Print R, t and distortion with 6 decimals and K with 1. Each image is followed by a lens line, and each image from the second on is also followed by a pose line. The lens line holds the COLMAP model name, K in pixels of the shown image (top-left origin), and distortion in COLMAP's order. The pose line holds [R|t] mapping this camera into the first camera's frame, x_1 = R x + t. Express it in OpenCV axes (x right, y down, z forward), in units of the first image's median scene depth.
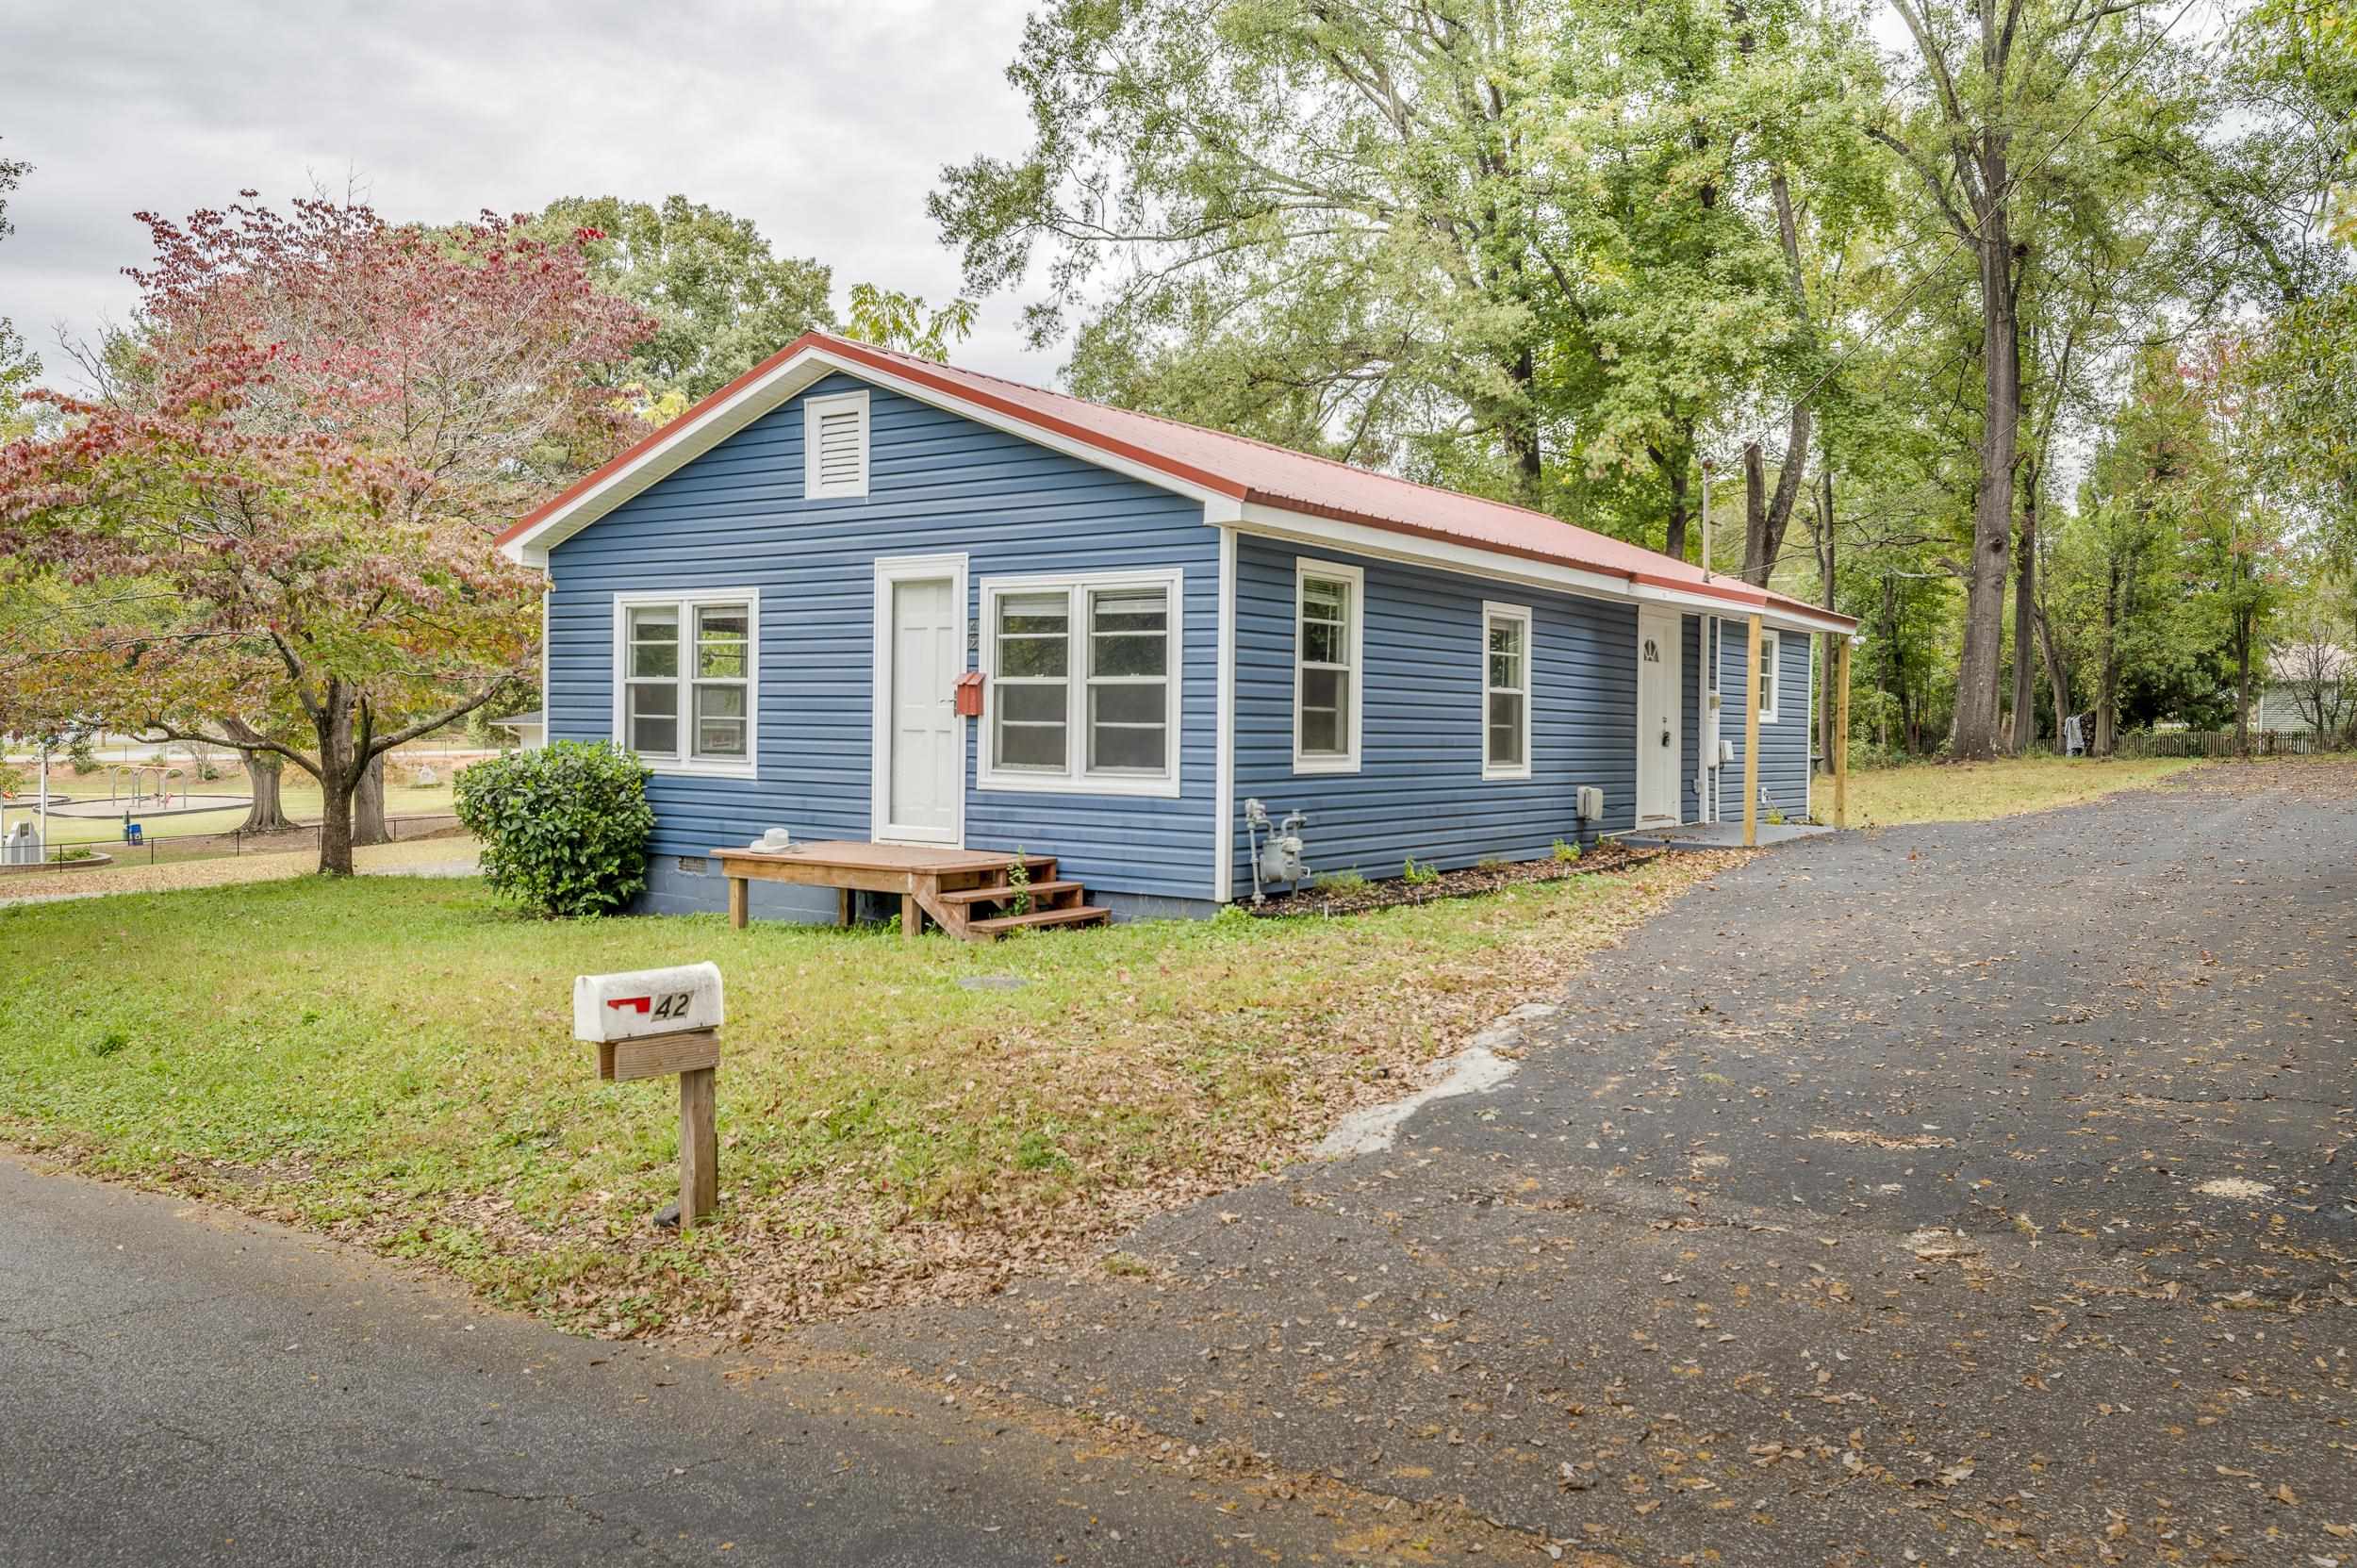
lens RADIAL K [[1789.3, 0, 1173.7], [0, 1789.3, 739.5], [0, 0, 1]] dist [0.006059, 0.003005]
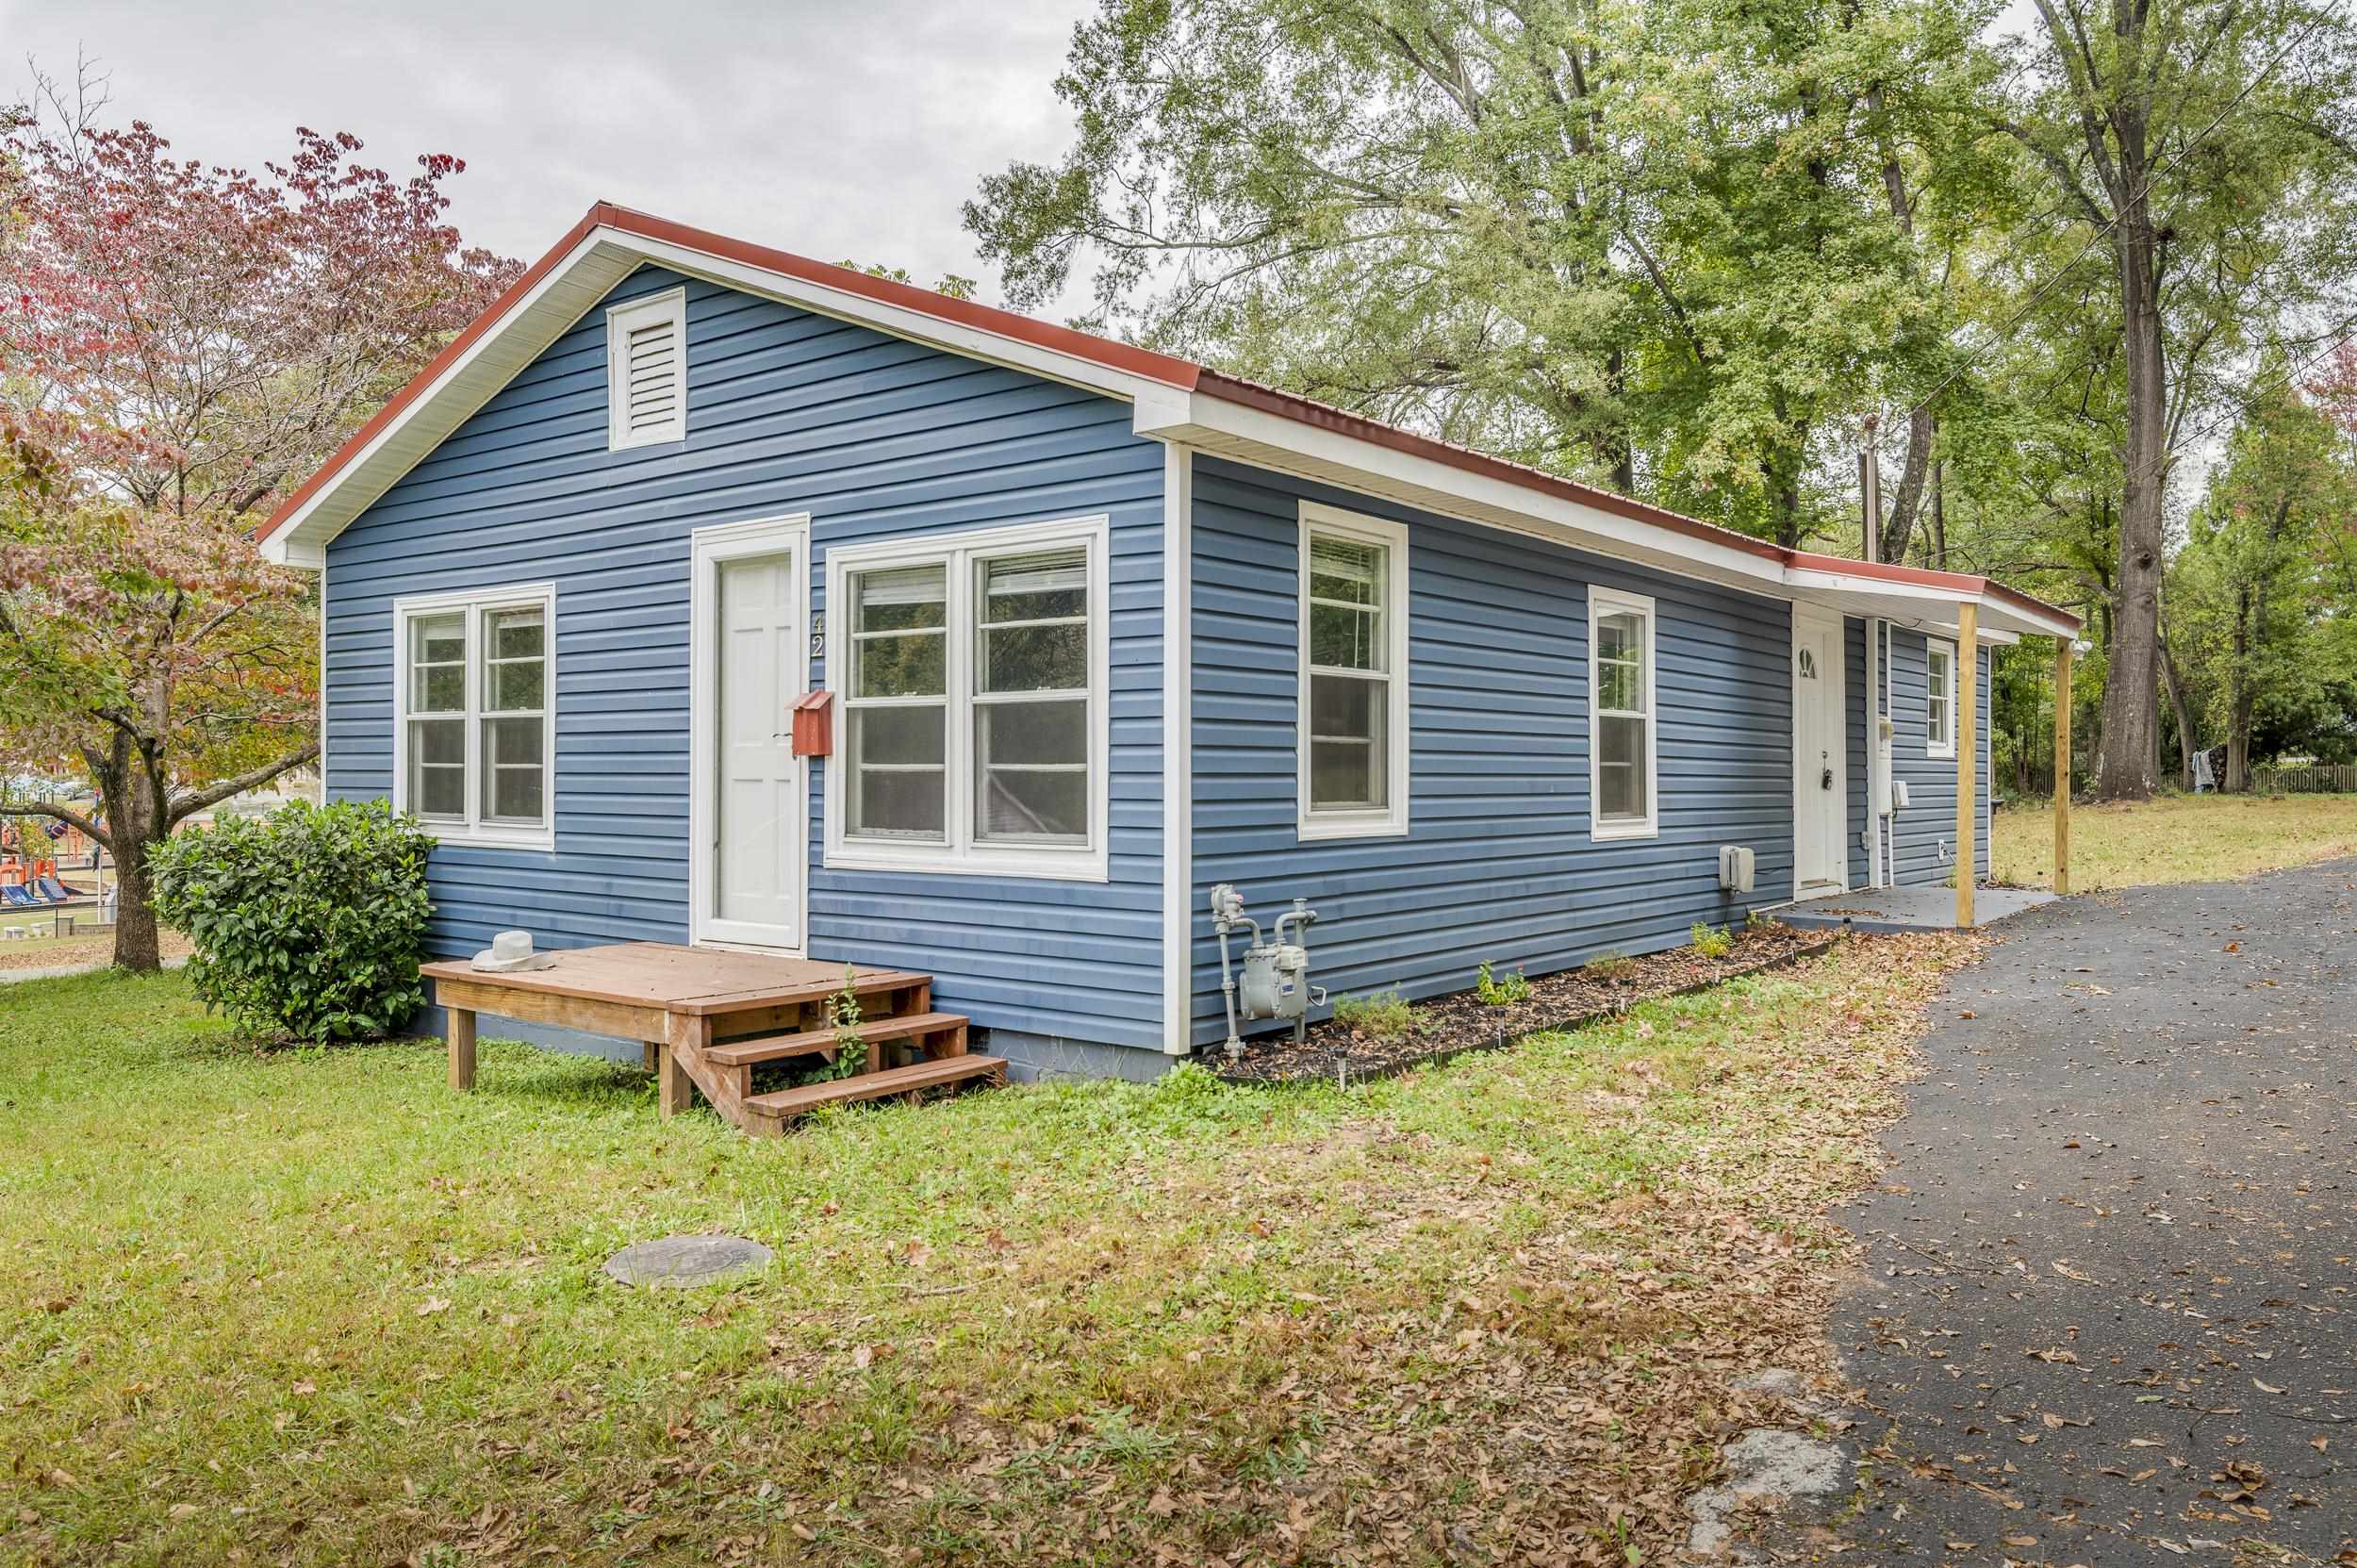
lens RADIAL K [[1708.1, 0, 1184.5], [0, 1708.1, 753.8], [0, 0, 1]] dist [0.000547, -0.000457]
pose [[0.998667, -0.012995, -0.049963, 0.047548], [0.012021, 0.999733, -0.019734, -0.000247], [0.050206, 0.019107, 0.998556, 0.324324]]
